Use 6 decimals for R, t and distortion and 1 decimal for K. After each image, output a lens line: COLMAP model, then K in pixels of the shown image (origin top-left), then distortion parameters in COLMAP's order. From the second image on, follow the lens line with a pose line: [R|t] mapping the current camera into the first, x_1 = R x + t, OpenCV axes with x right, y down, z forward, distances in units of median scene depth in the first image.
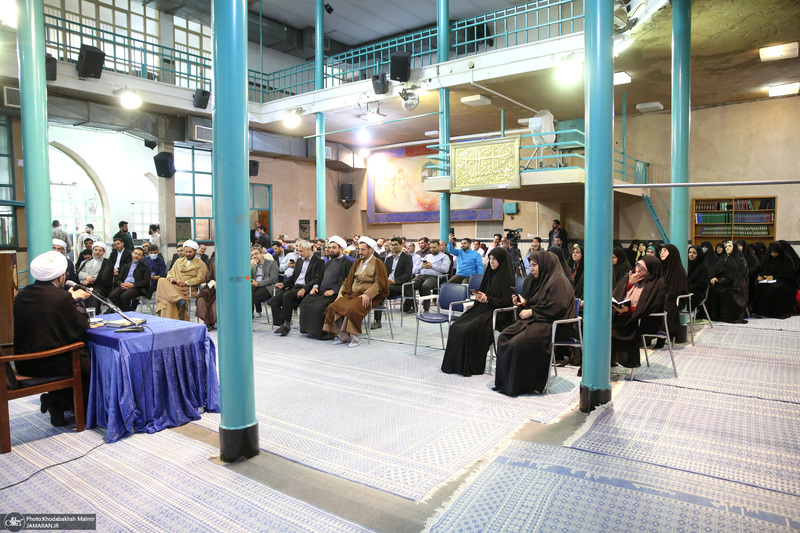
lens RADIAL K [[538.5, 0, 383.9], [0, 538.5, 263.1], [0, 0, 1]] dist [-0.076603, 0.086445]
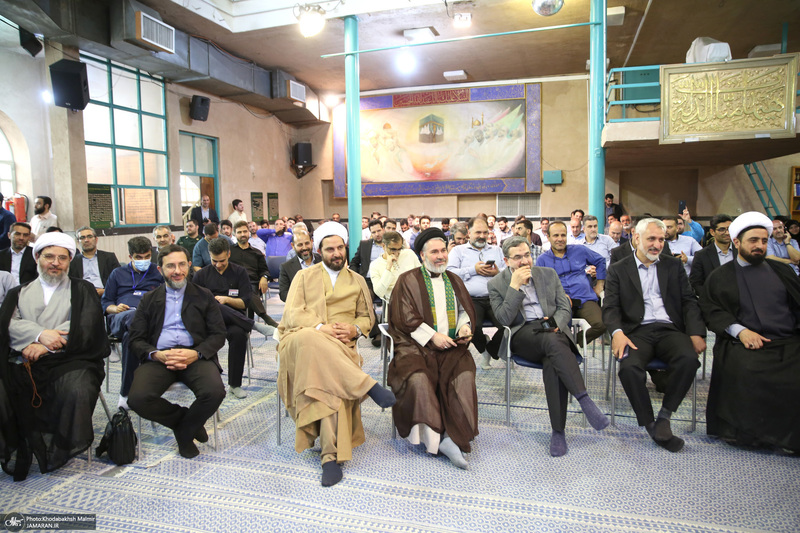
lens RADIAL K [[538.5, 0, 383.9], [0, 538.5, 263.1], [0, 0, 1]] dist [-0.076603, 0.086445]
pose [[0.940717, -0.040208, 0.336800, -0.278934], [0.026350, 0.998611, 0.045619, -0.019916], [-0.338166, -0.034040, 0.940471, 0.357414]]
